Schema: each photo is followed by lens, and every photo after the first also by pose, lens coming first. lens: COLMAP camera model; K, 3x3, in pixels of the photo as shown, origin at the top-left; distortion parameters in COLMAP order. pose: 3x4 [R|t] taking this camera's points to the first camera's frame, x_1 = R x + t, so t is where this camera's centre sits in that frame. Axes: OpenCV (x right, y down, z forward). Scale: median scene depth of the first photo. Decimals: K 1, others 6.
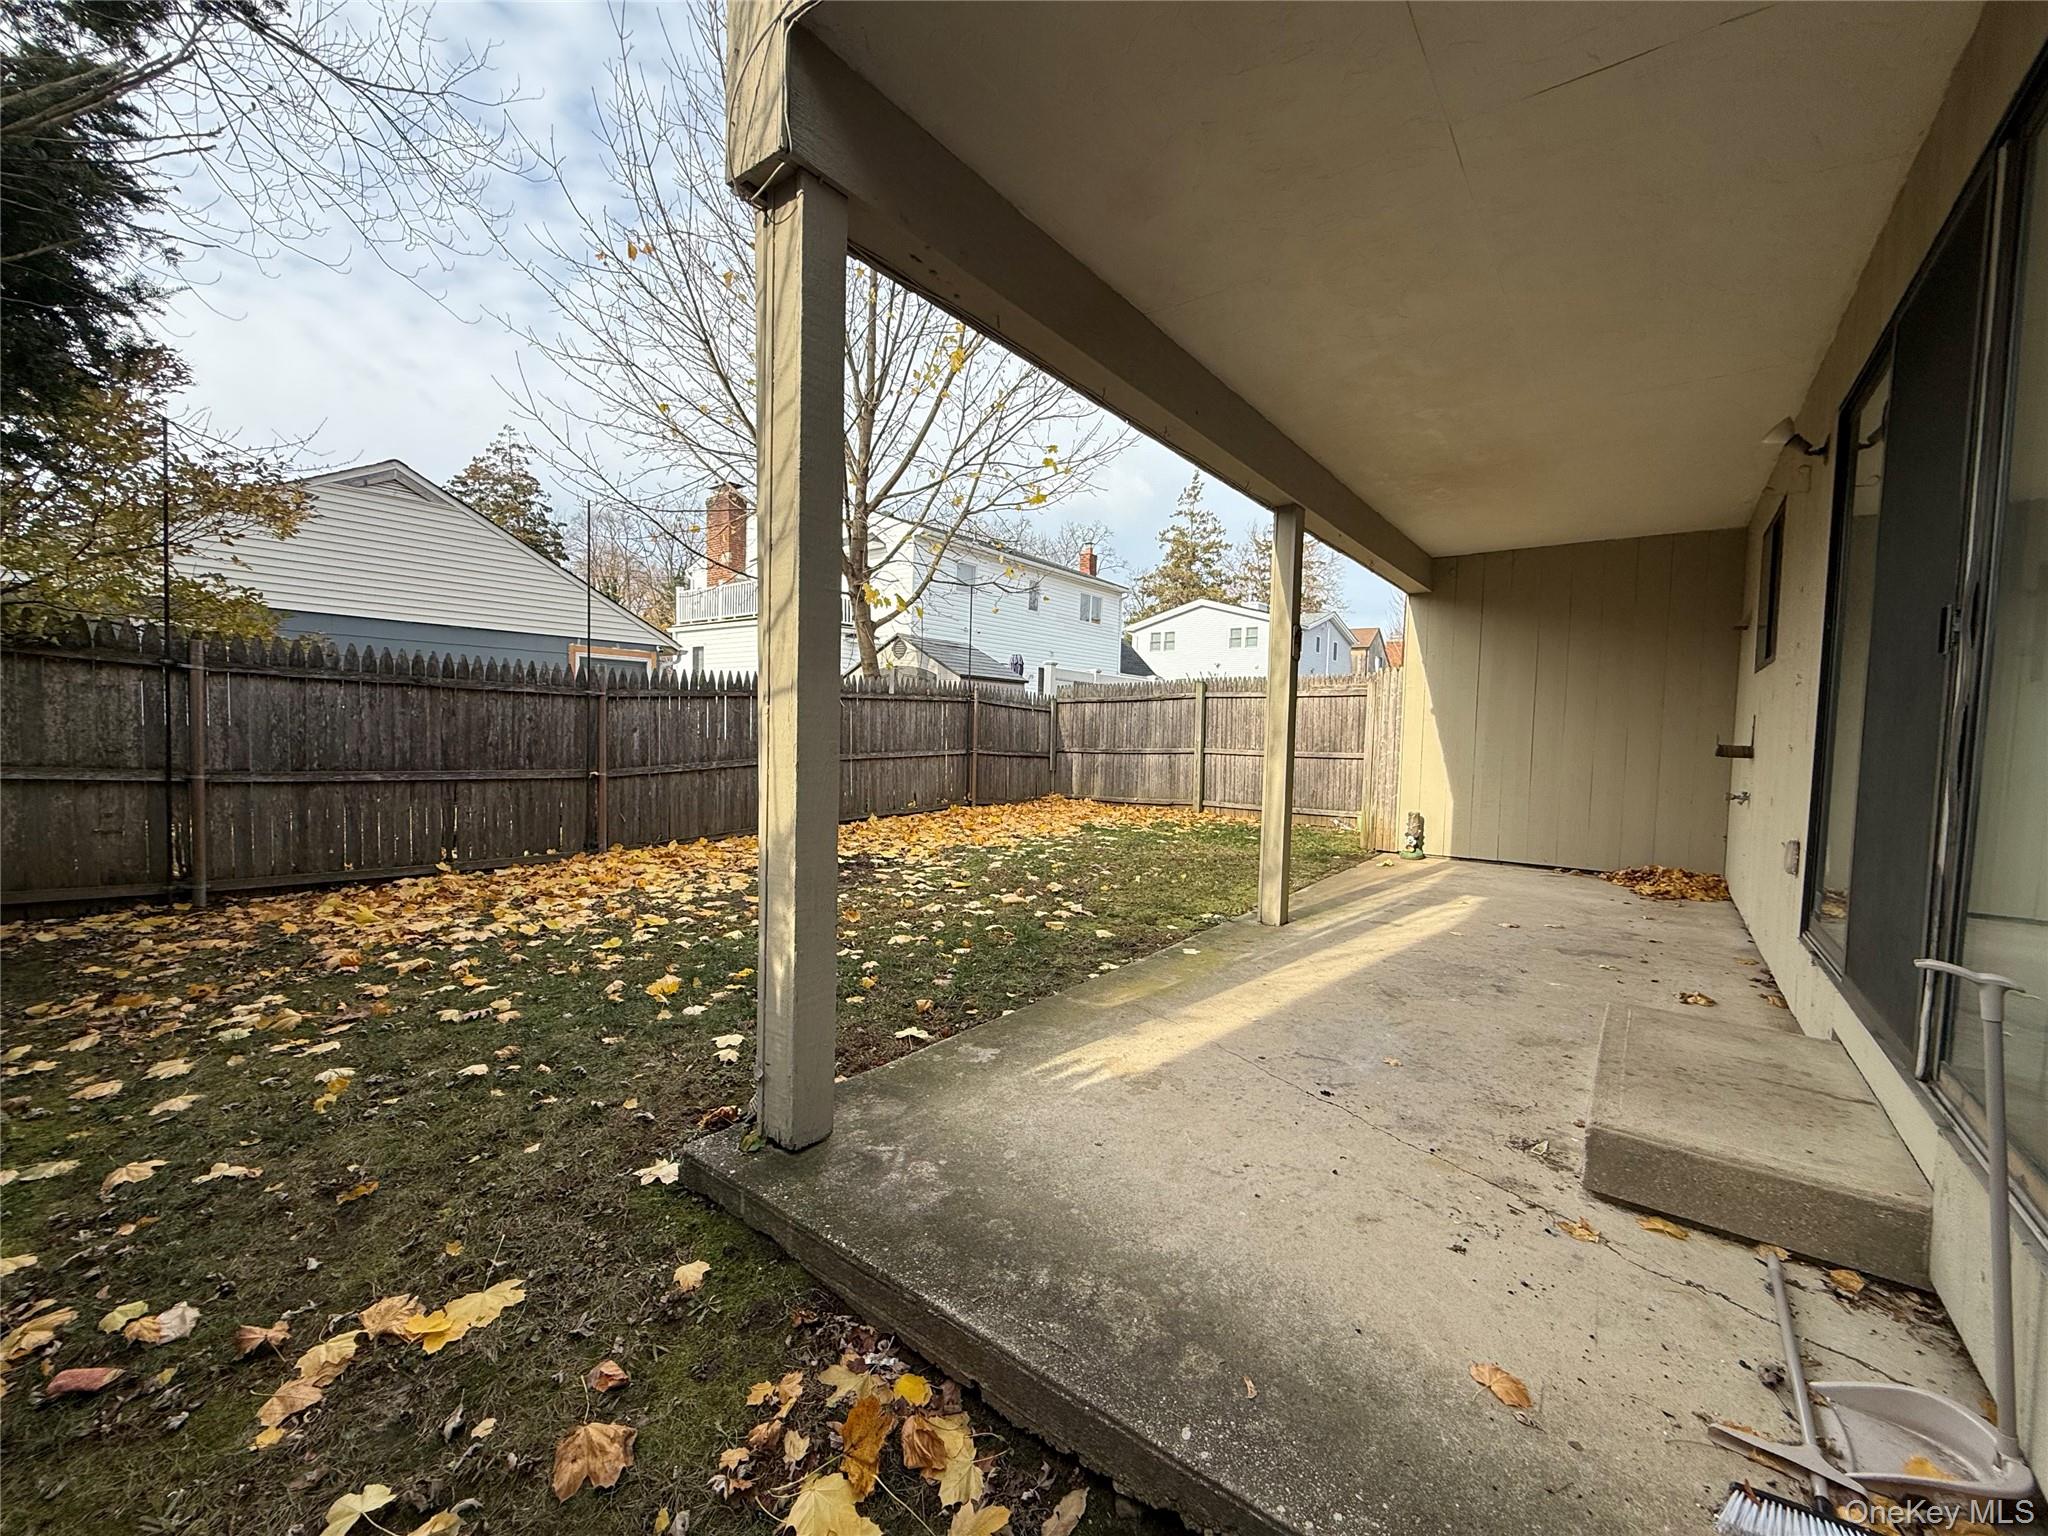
lens RADIAL K [[814.6, 0, 1024.0], [0, 814.6, 768.0], [0, 0, 1]] dist [0.000679, -0.000045]
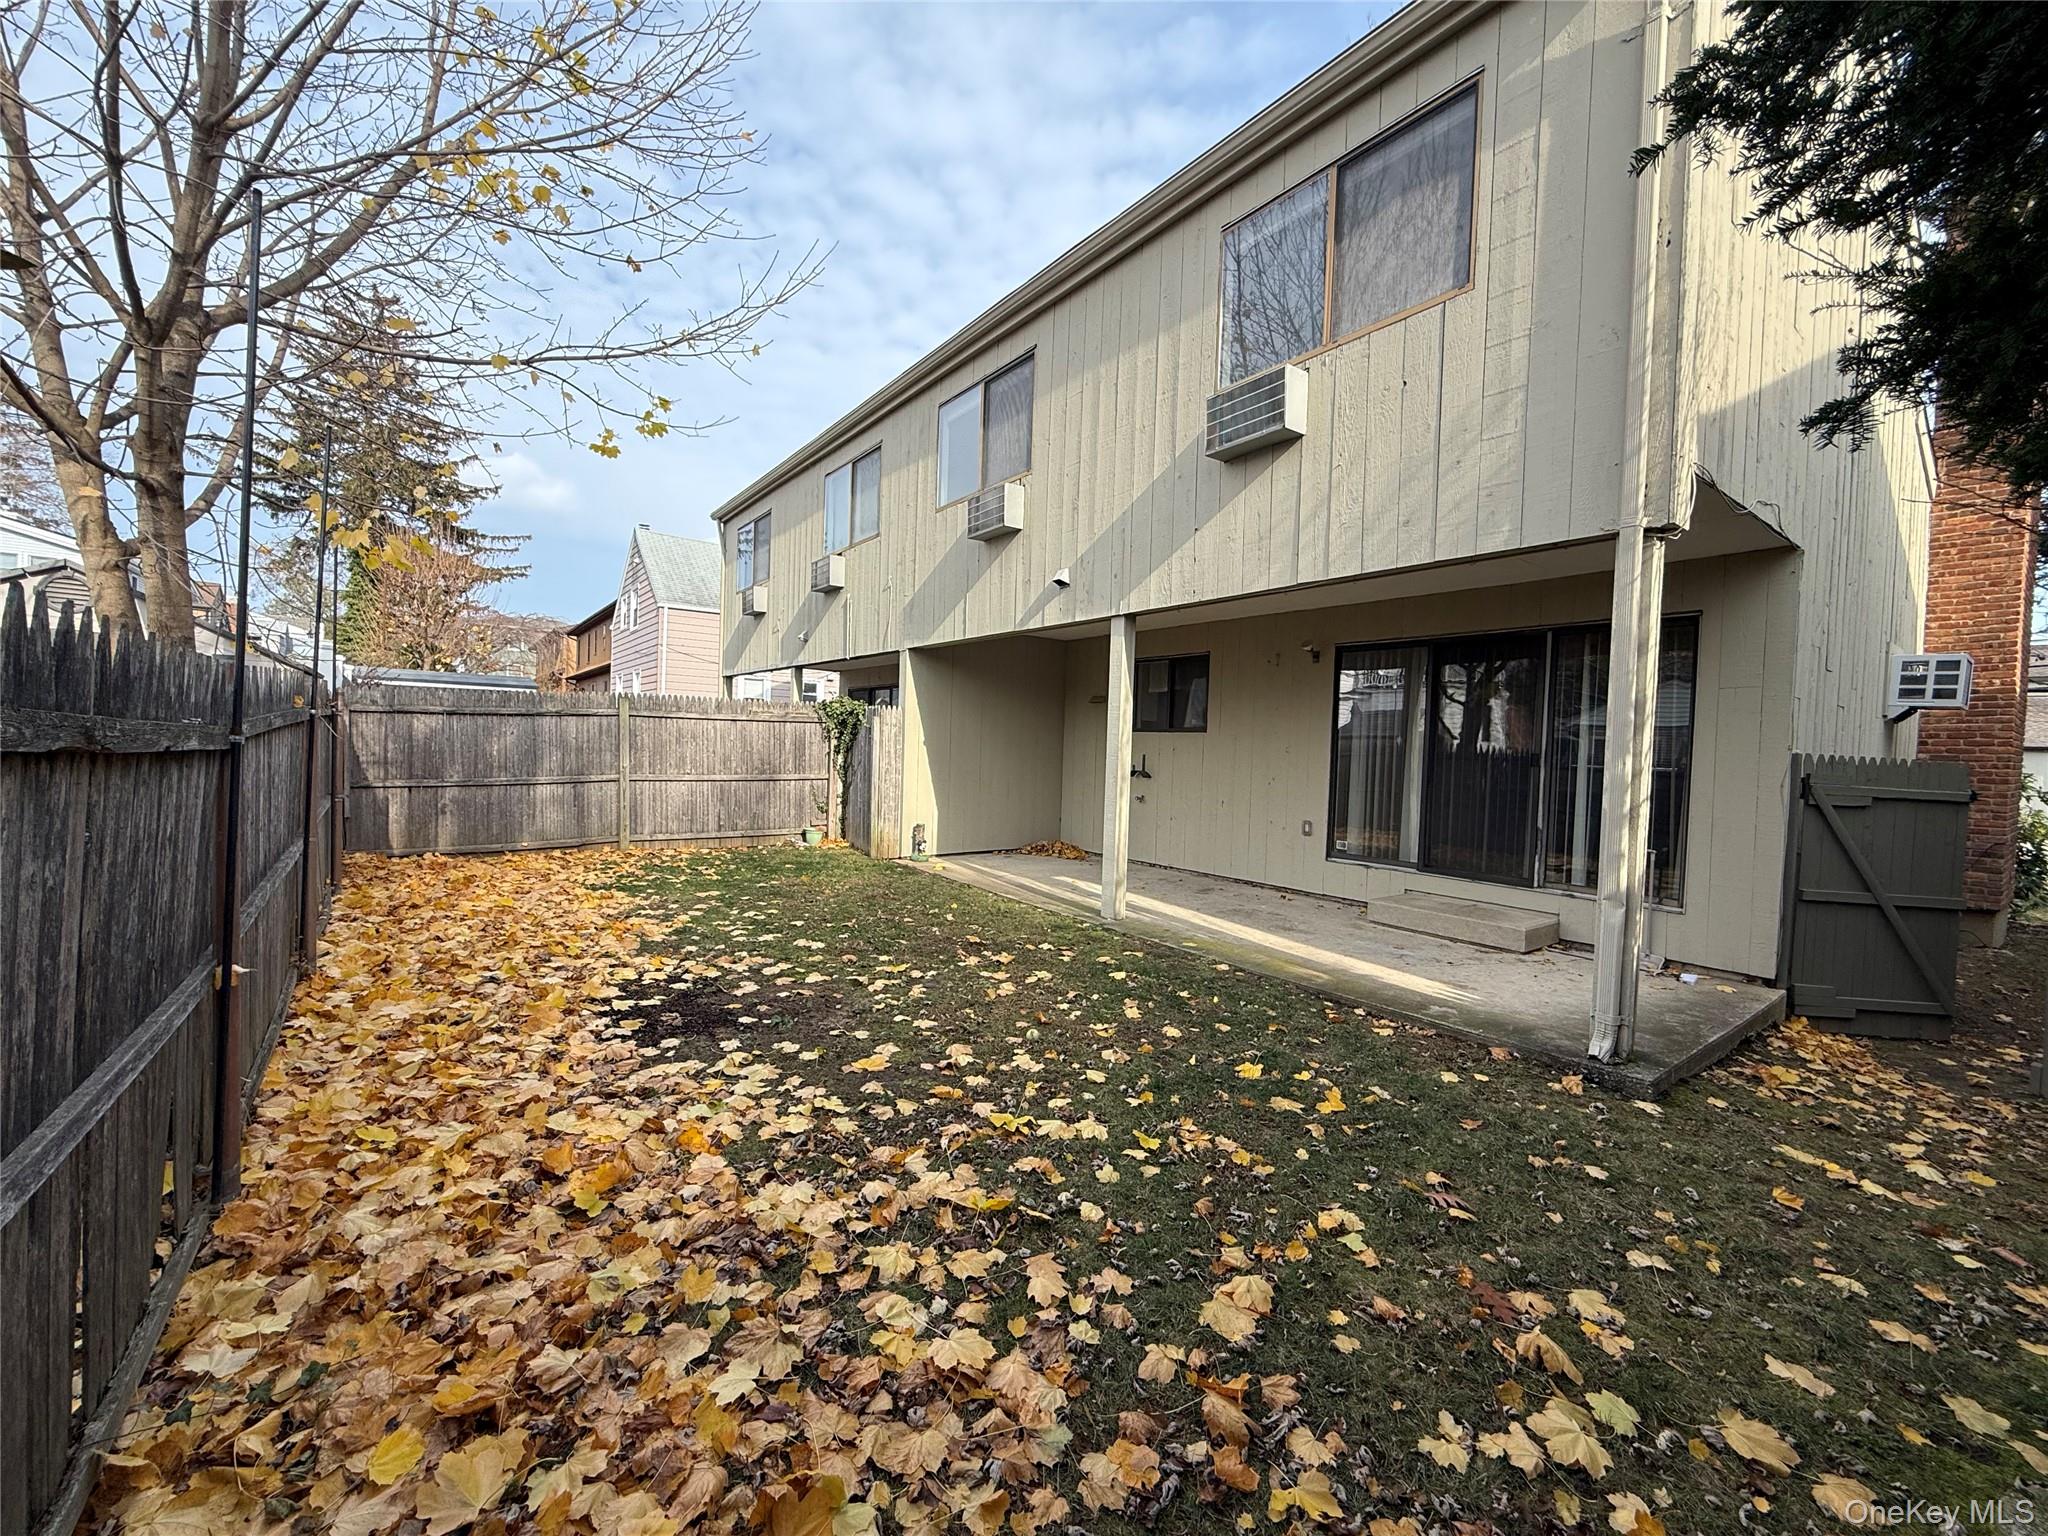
lens RADIAL K [[814.6, 0, 1024.0], [0, 814.6, 768.0], [0, 0, 1]] dist [0.000679, -0.000045]
pose [[0.294618, -0.038363, 0.954845, -0.527670], [0.023236, 0.999186, 0.032975, -0.055292], [-0.955333, 0.012472, 0.295269, 0.386131]]
